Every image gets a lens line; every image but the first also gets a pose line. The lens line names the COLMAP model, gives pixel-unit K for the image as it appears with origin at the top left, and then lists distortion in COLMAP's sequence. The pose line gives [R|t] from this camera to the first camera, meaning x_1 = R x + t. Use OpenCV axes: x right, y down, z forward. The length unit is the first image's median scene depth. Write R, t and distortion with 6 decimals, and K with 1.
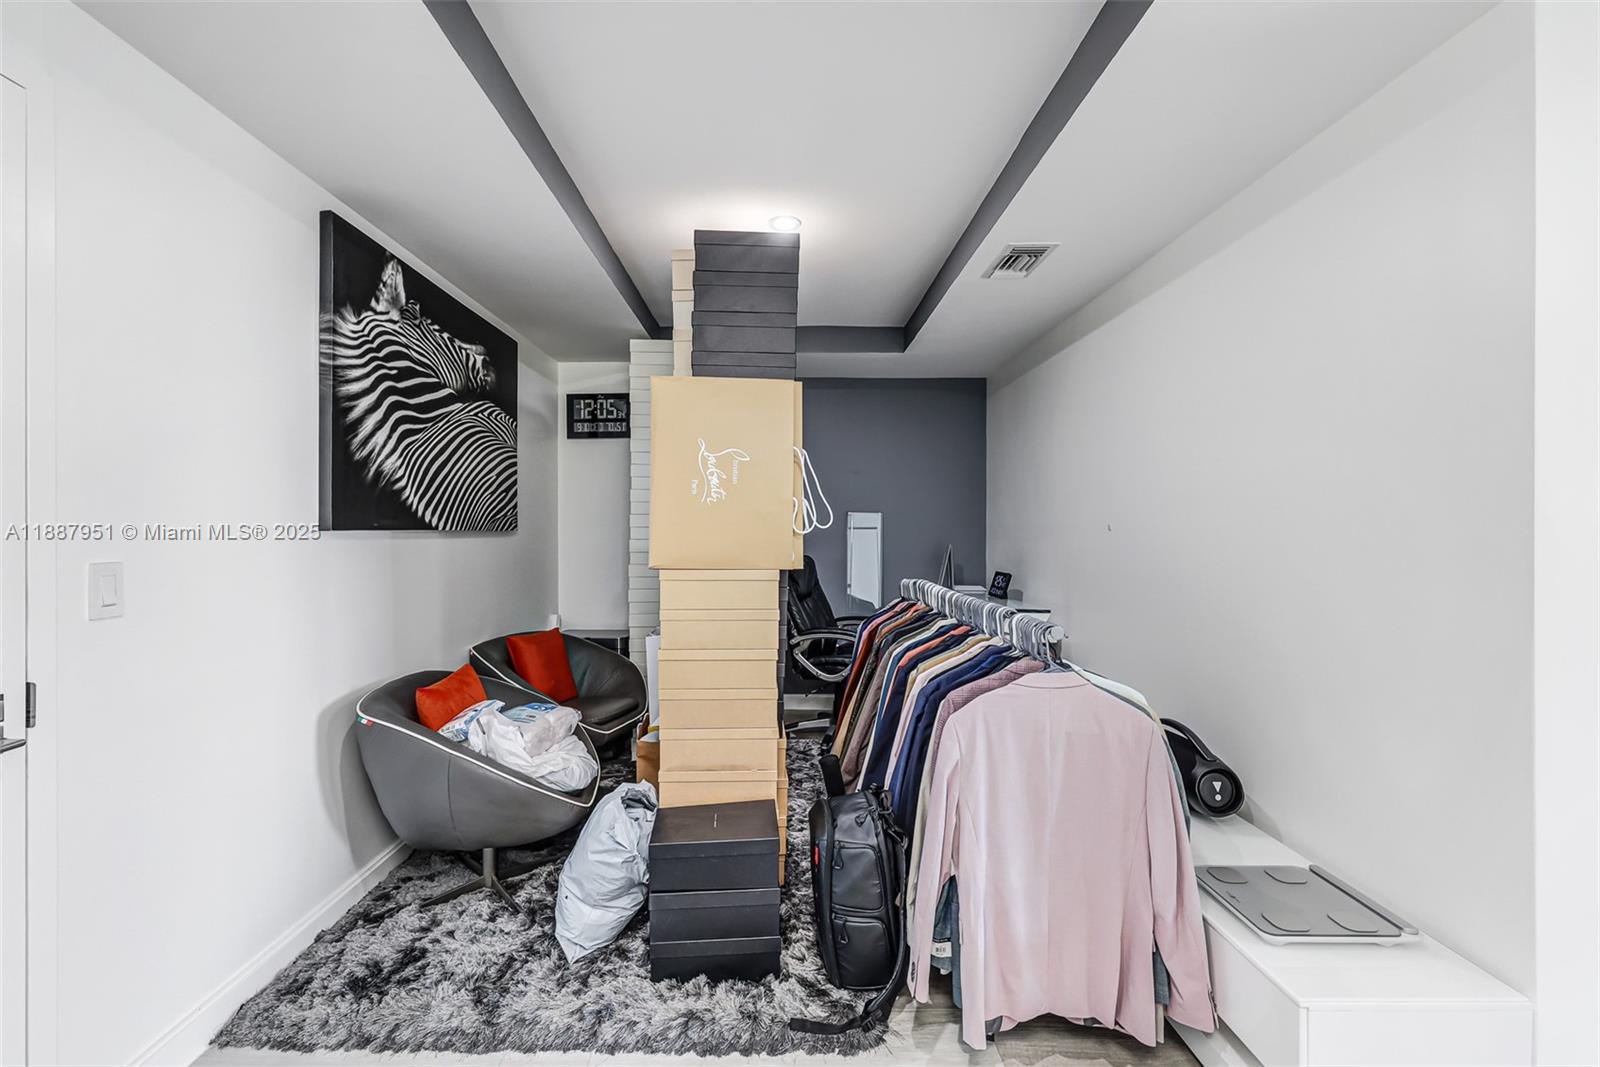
lens RADIAL K [[684.5, 0, 786.4], [0, 684.5, 533.8], [0, 0, 1]] dist [0.002093, -0.000336]
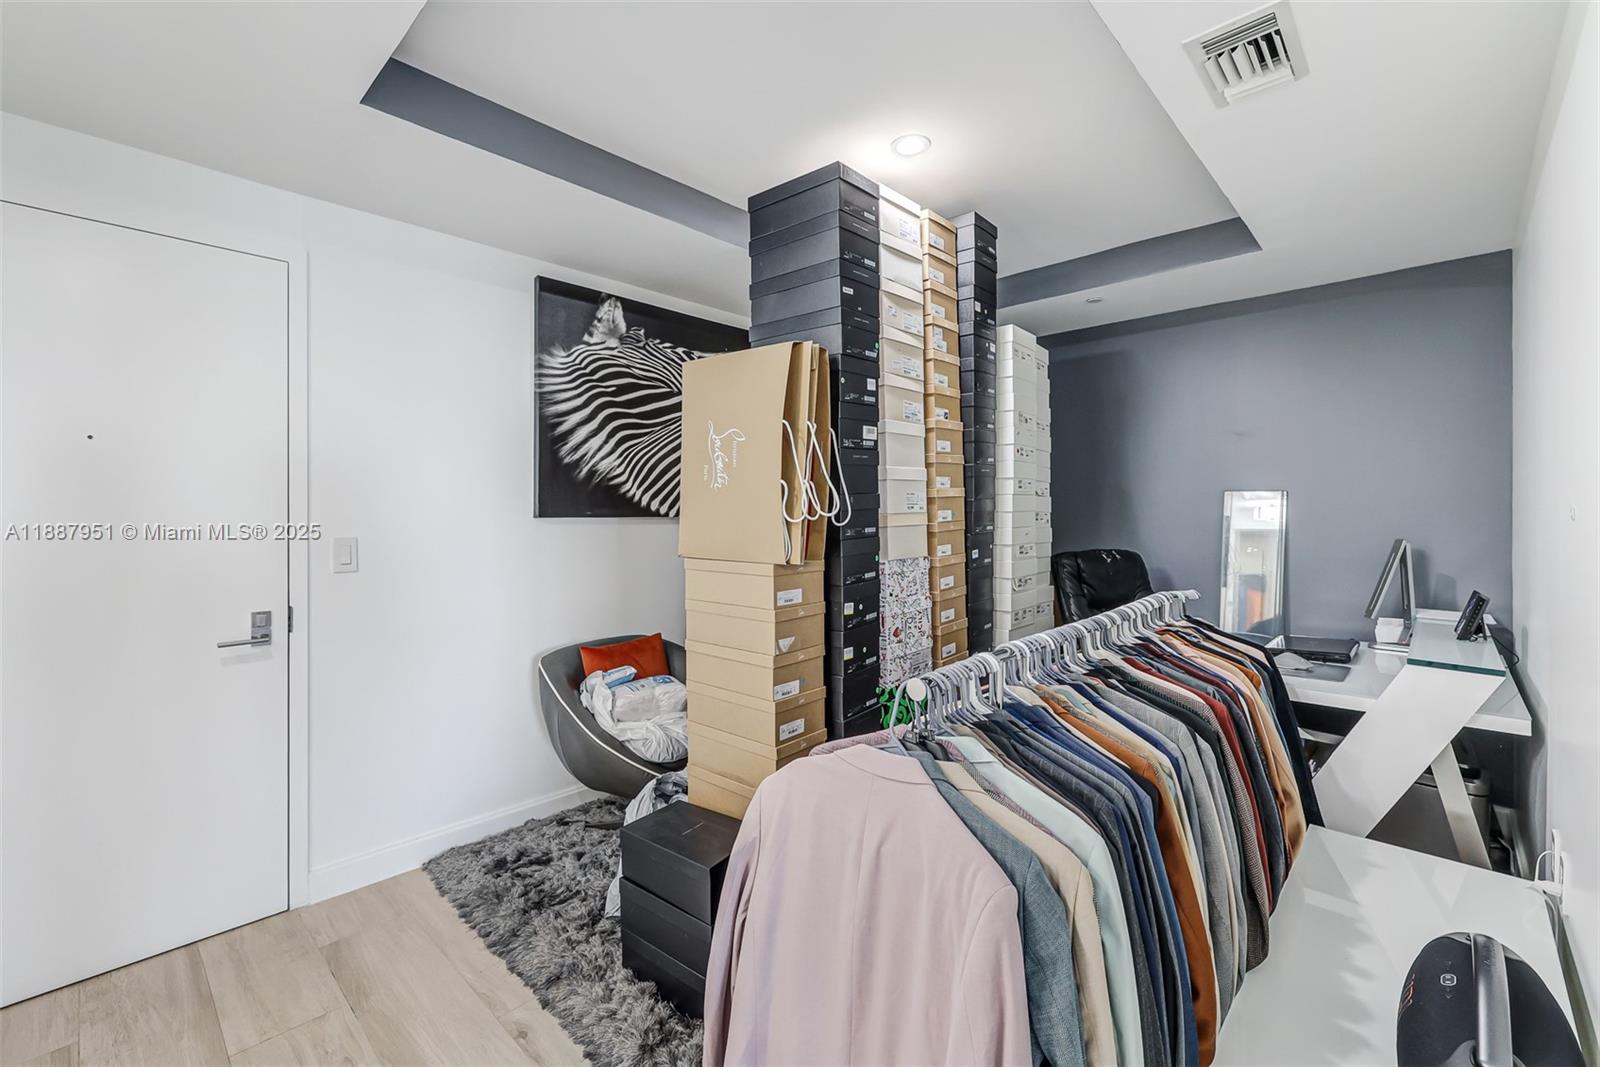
lens RADIAL K [[684.5, 0, 793.4], [0, 684.5, 519.6], [0, 0, 1]] dist [0.002093, -0.000336]
pose [[0.717921, 0.002757, -0.696119, 0.540075], [-0.001000, 0.999995, 0.002929, -0.005457], [0.696123, -0.001406, 0.717921, 0.354058]]
